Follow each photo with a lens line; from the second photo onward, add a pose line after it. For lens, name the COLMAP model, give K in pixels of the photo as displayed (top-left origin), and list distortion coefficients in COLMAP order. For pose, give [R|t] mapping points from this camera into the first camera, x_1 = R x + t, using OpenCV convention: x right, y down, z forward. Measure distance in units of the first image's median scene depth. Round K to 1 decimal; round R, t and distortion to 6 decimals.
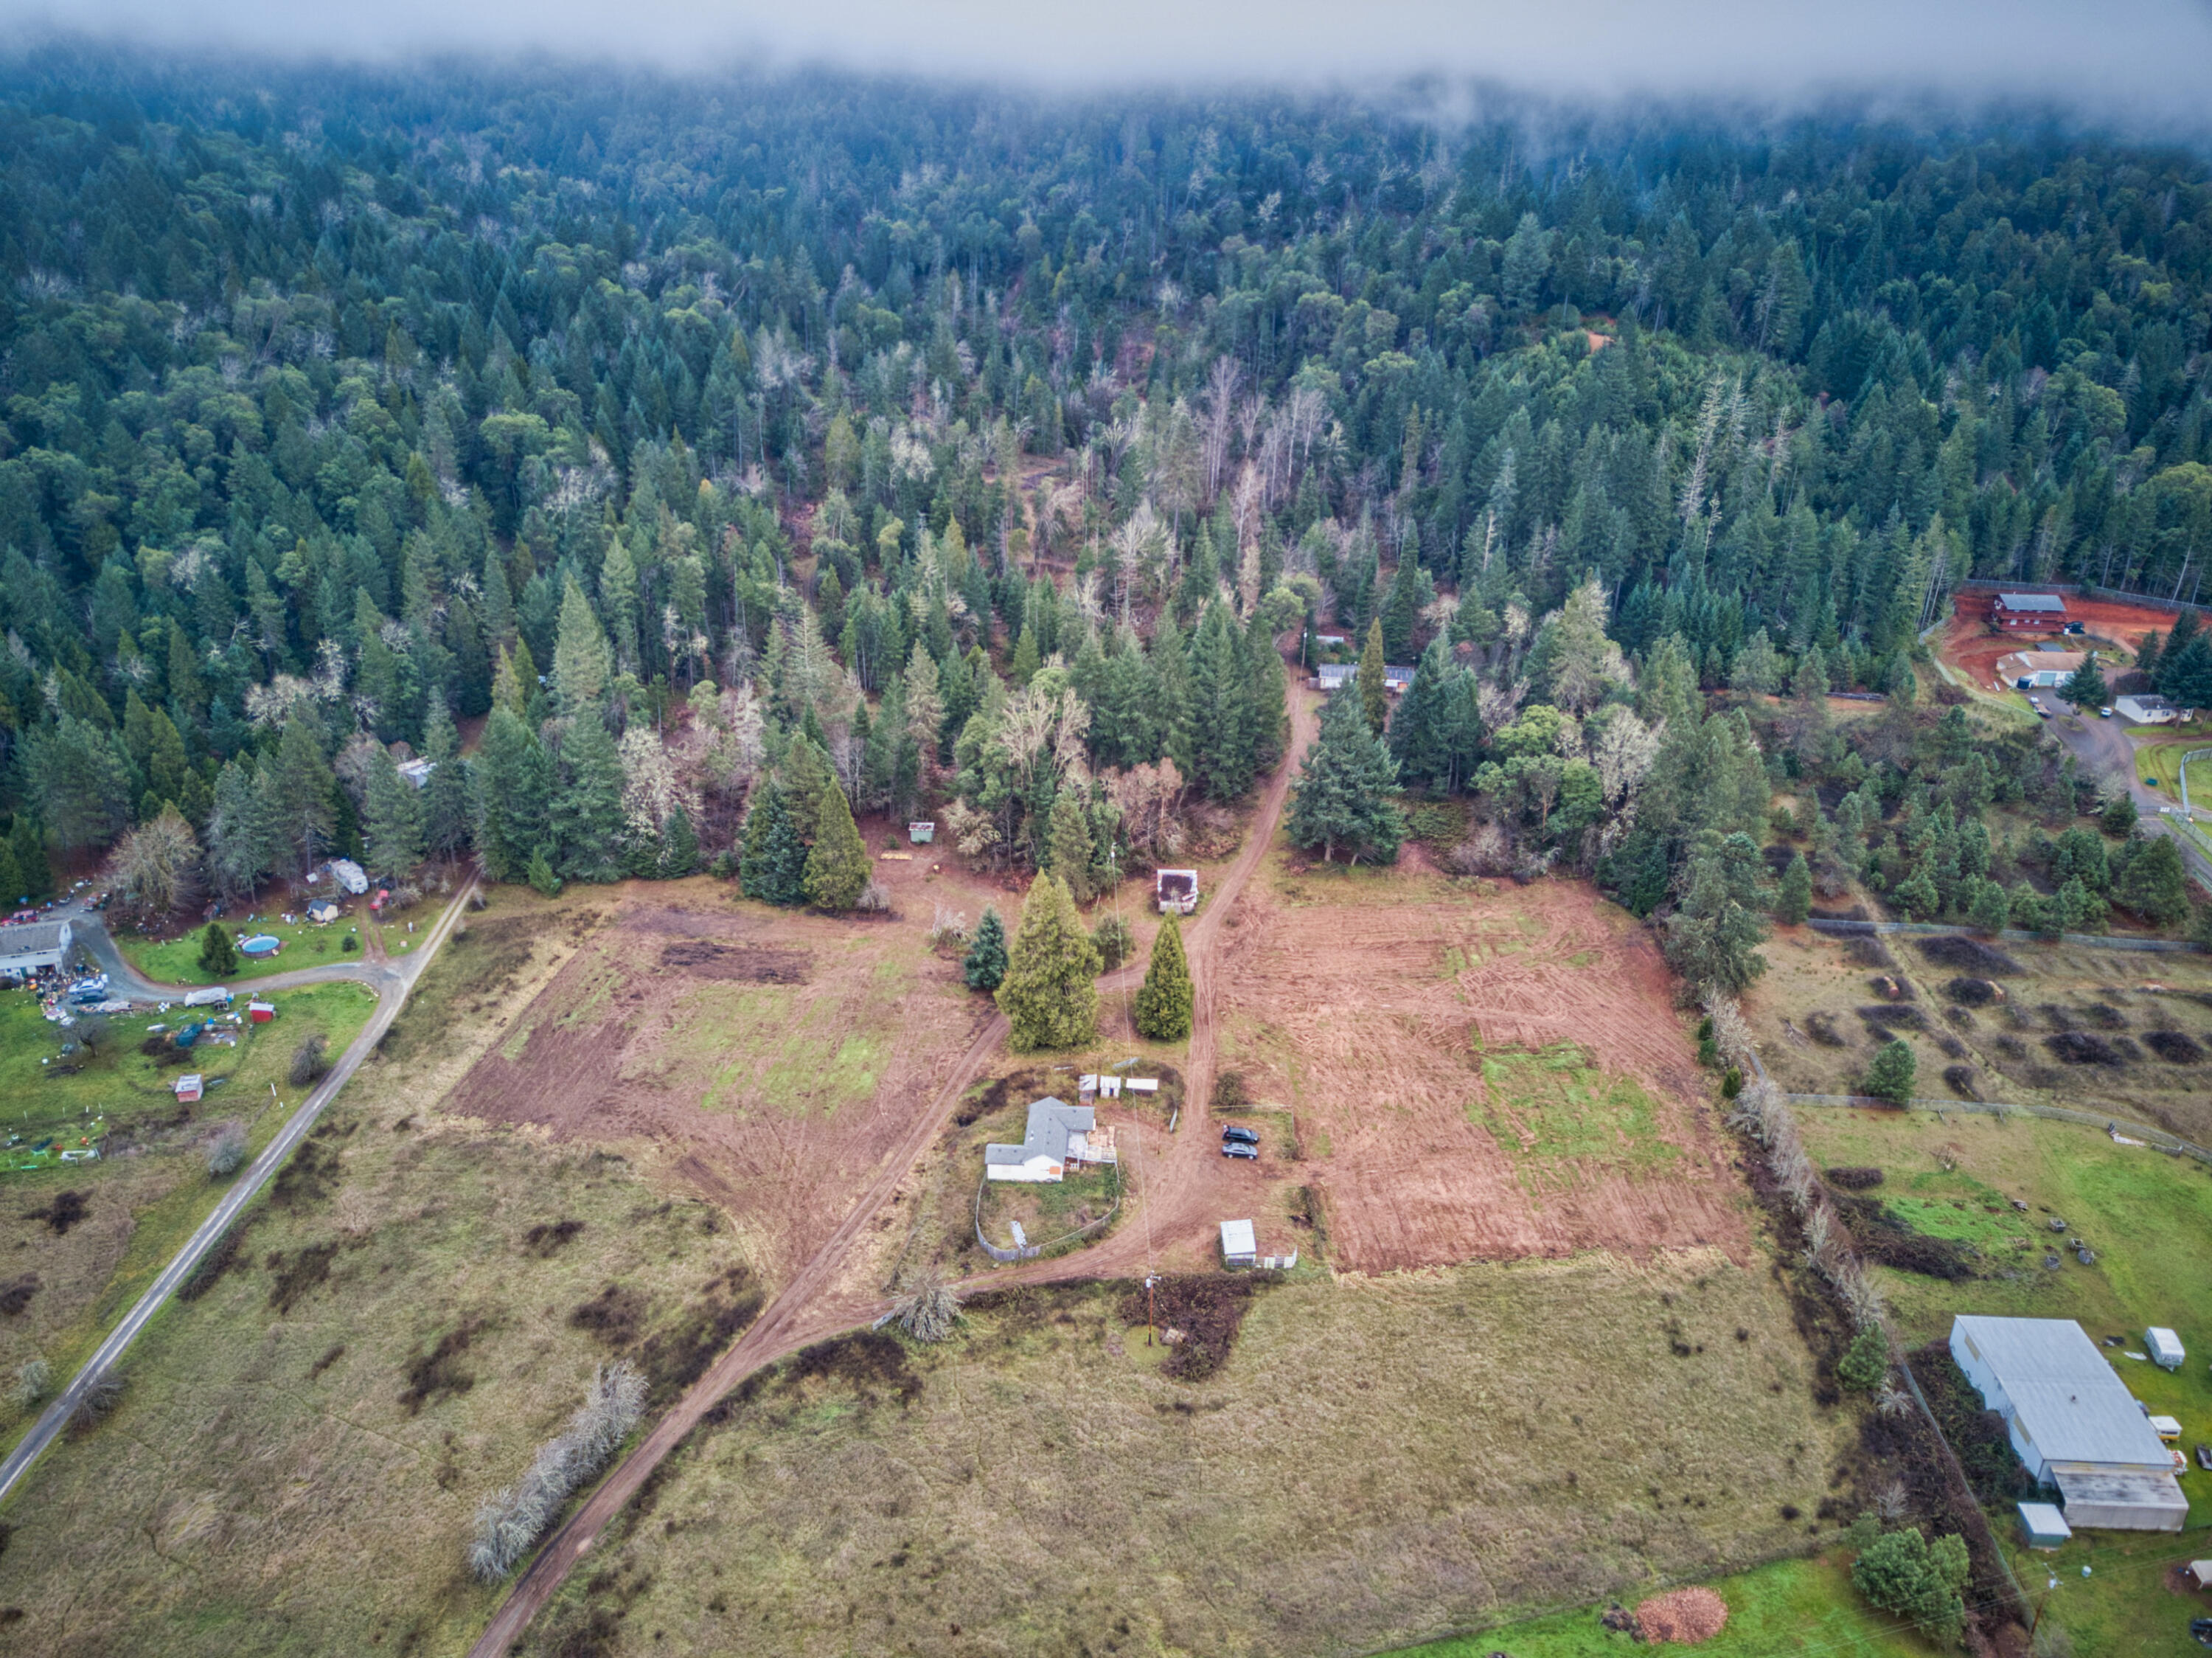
lens RADIAL K [[1692.1, 0, 1083.2], [0, 1692.1, 840.9], [0, 0, 1]] dist [0.021323, -0.025771]
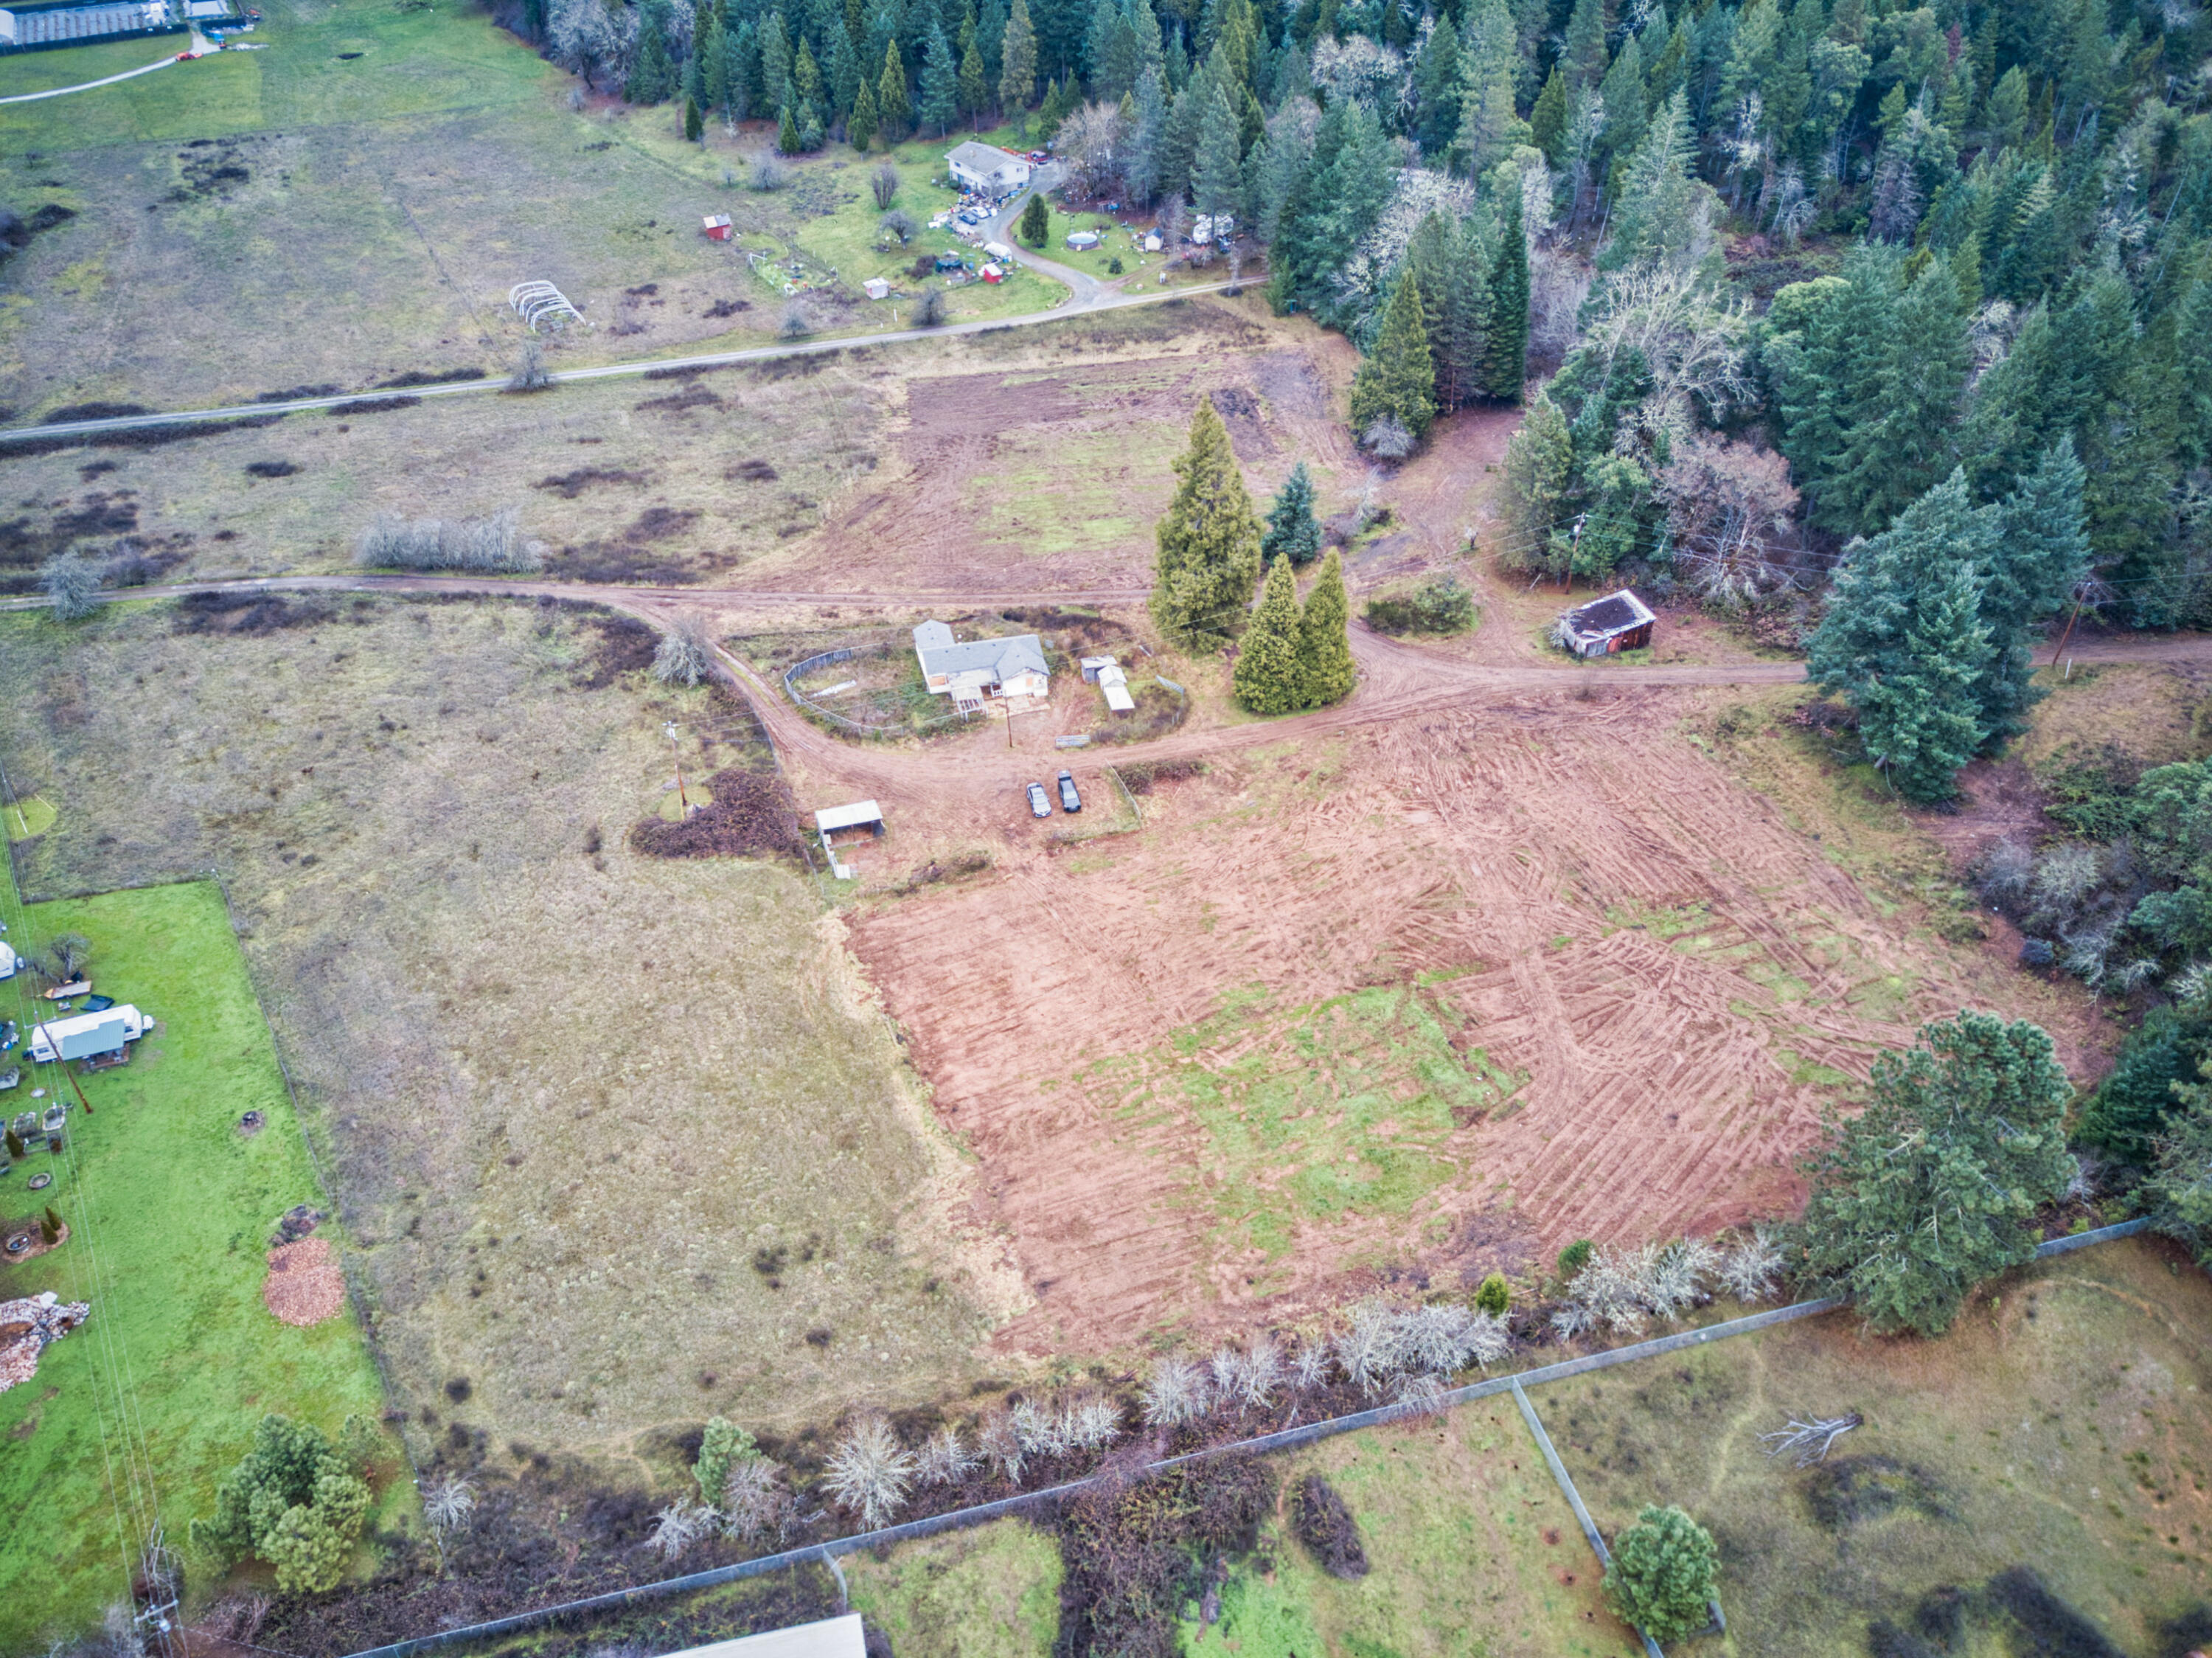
lens RADIAL K [[1692.1, 0, 1083.2], [0, 1692.1, 840.9], [0, 0, 1]] dist [0.021323, -0.025771]
pose [[0.286650, 0.581137, -0.761651, 0.610288], [-0.390639, 0.796821, 0.460953, -0.142079], [0.874776, 0.165398, 0.455423, 0.596017]]
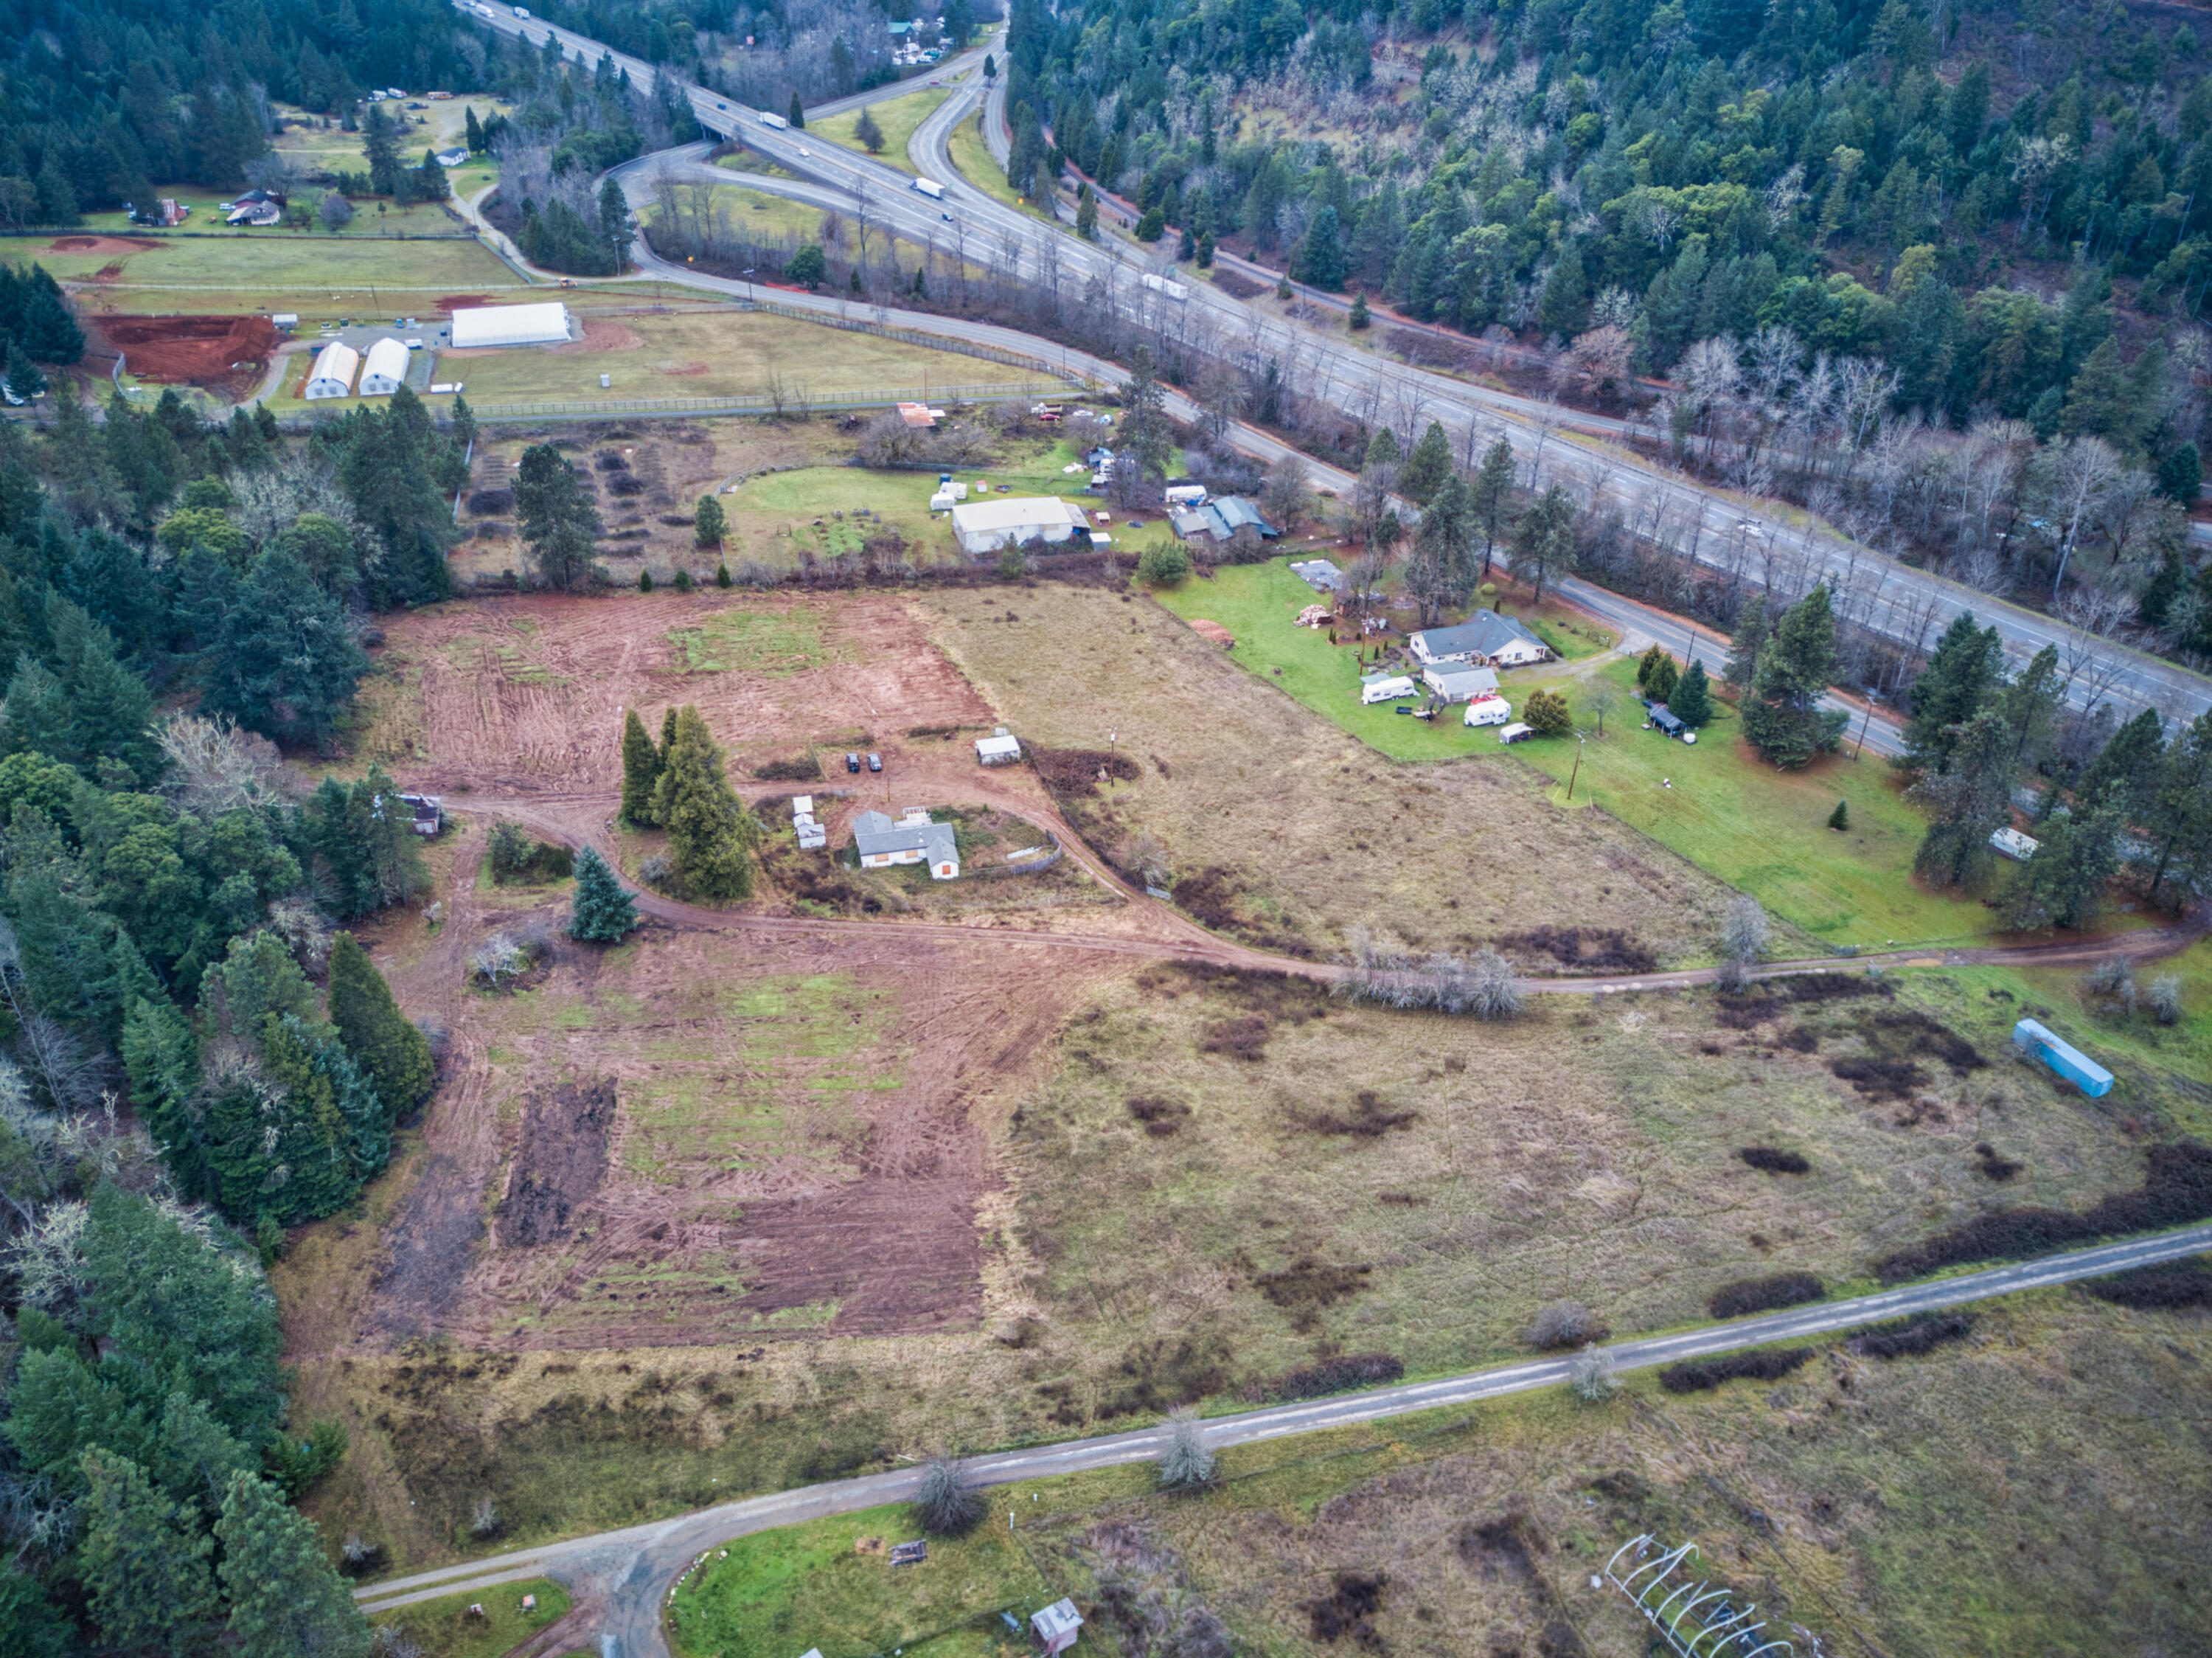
lens RADIAL K [[1692.1, 0, 1083.2], [0, 1692.1, 840.9], [0, 0, 1]] dist [0.021323, -0.025771]
pose [[-0.287135, -0.532938, 0.795946, -0.791880], [0.398961, 0.688898, 0.605186, -0.371269], [-0.870852, 0.491321, 0.014815, 0.782815]]
